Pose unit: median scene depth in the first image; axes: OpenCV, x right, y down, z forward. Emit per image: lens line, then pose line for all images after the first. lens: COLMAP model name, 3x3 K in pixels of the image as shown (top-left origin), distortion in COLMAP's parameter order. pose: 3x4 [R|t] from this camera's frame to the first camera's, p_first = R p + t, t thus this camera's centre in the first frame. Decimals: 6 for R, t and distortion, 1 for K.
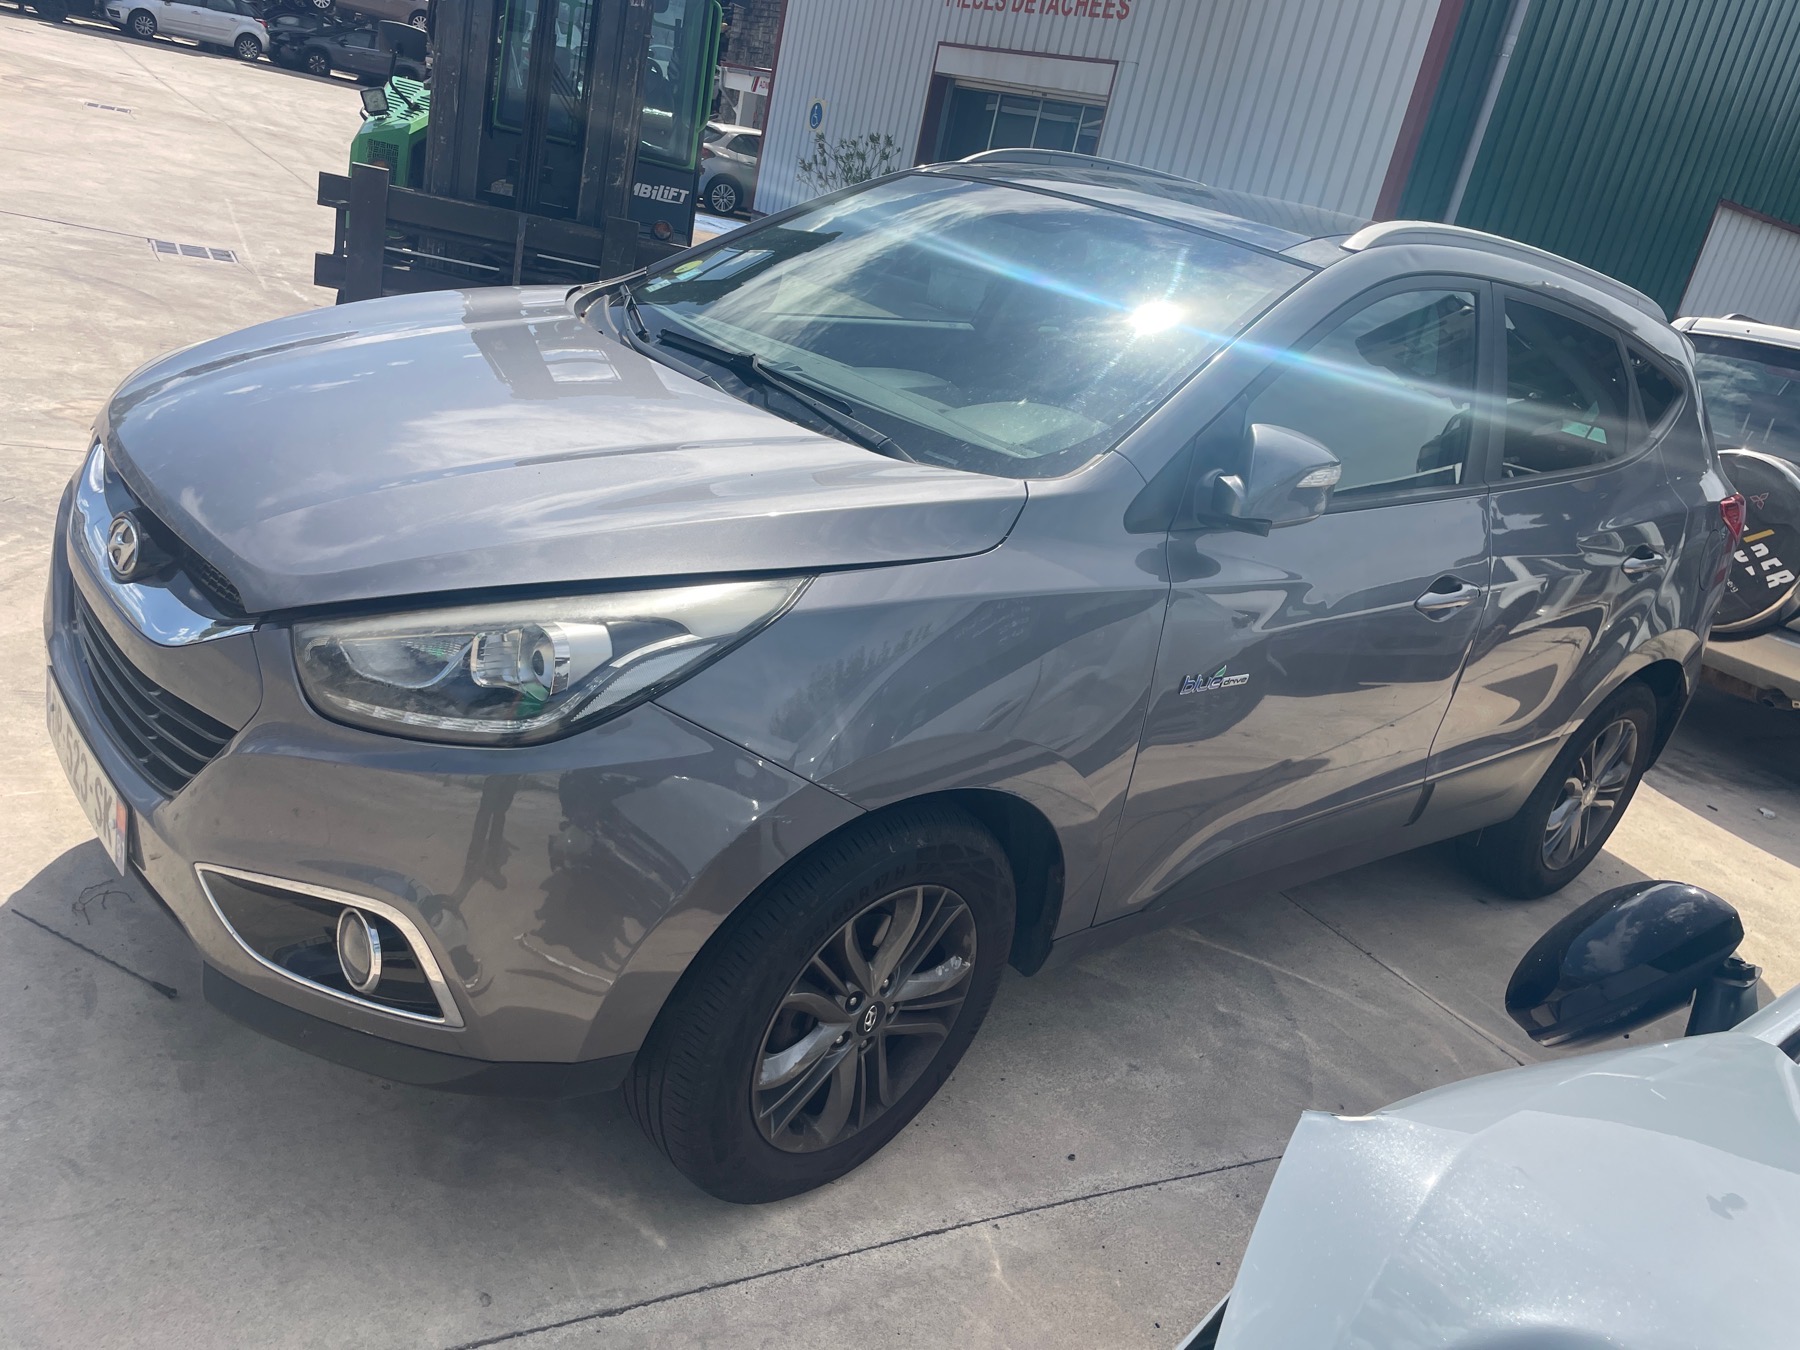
lens RADIAL K [[1370.8, 0, 905.4], [0, 1370.8, 682.7], [0, 0, 1]] dist [0.076412, -0.105023]
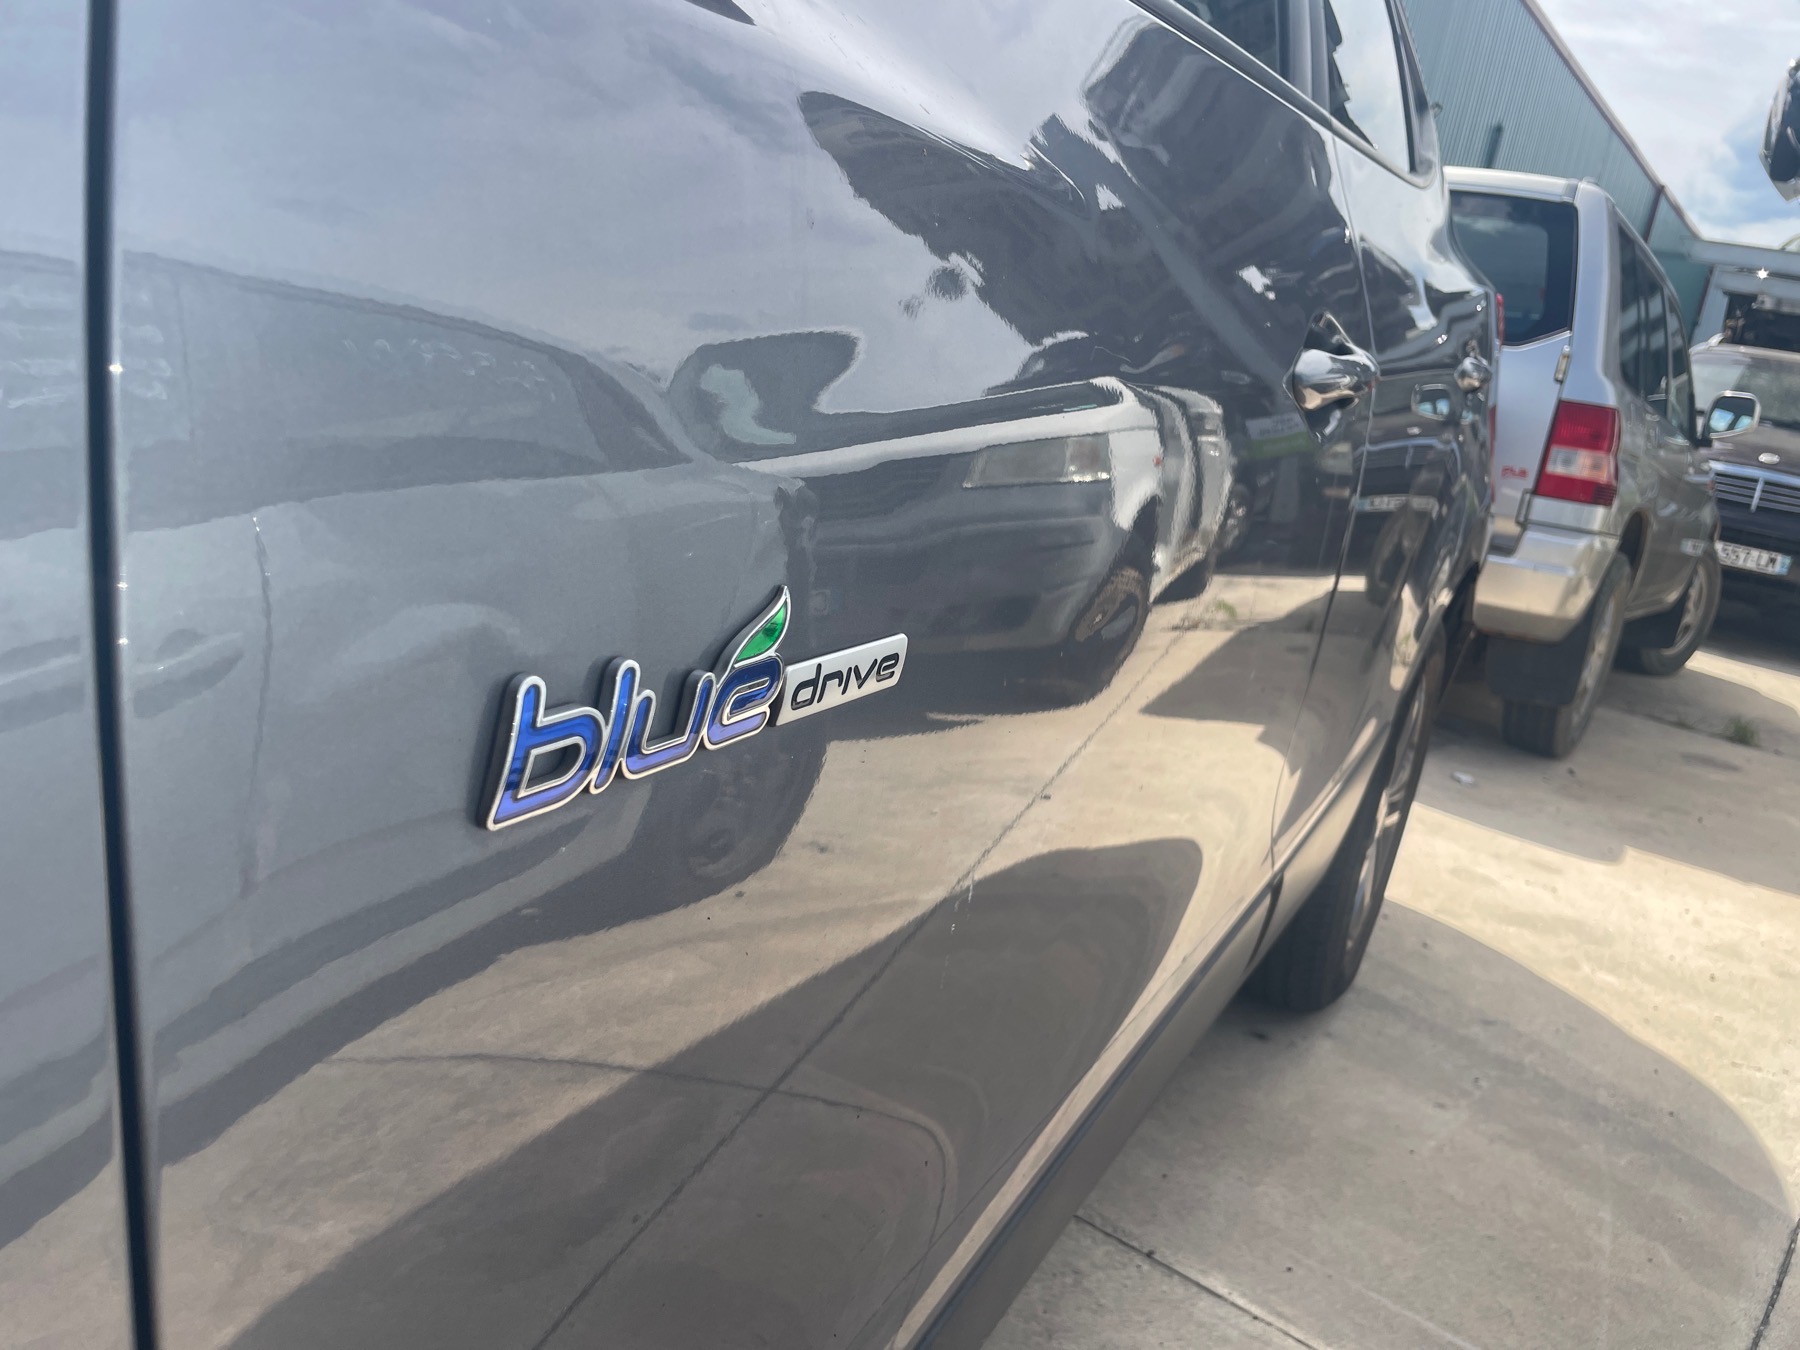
lens RADIAL K [[1370.8, 0, 906.8], [0, 1370.8, 659.7], [0, 0, 1]] dist [0.076412, -0.105023]
pose [[0.929151, -0.141805, 0.341423, 0.154804], [0.160584, 0.986647, -0.027225, 0.001403], [-0.333003, 0.080124, 0.939515, 0.683177]]
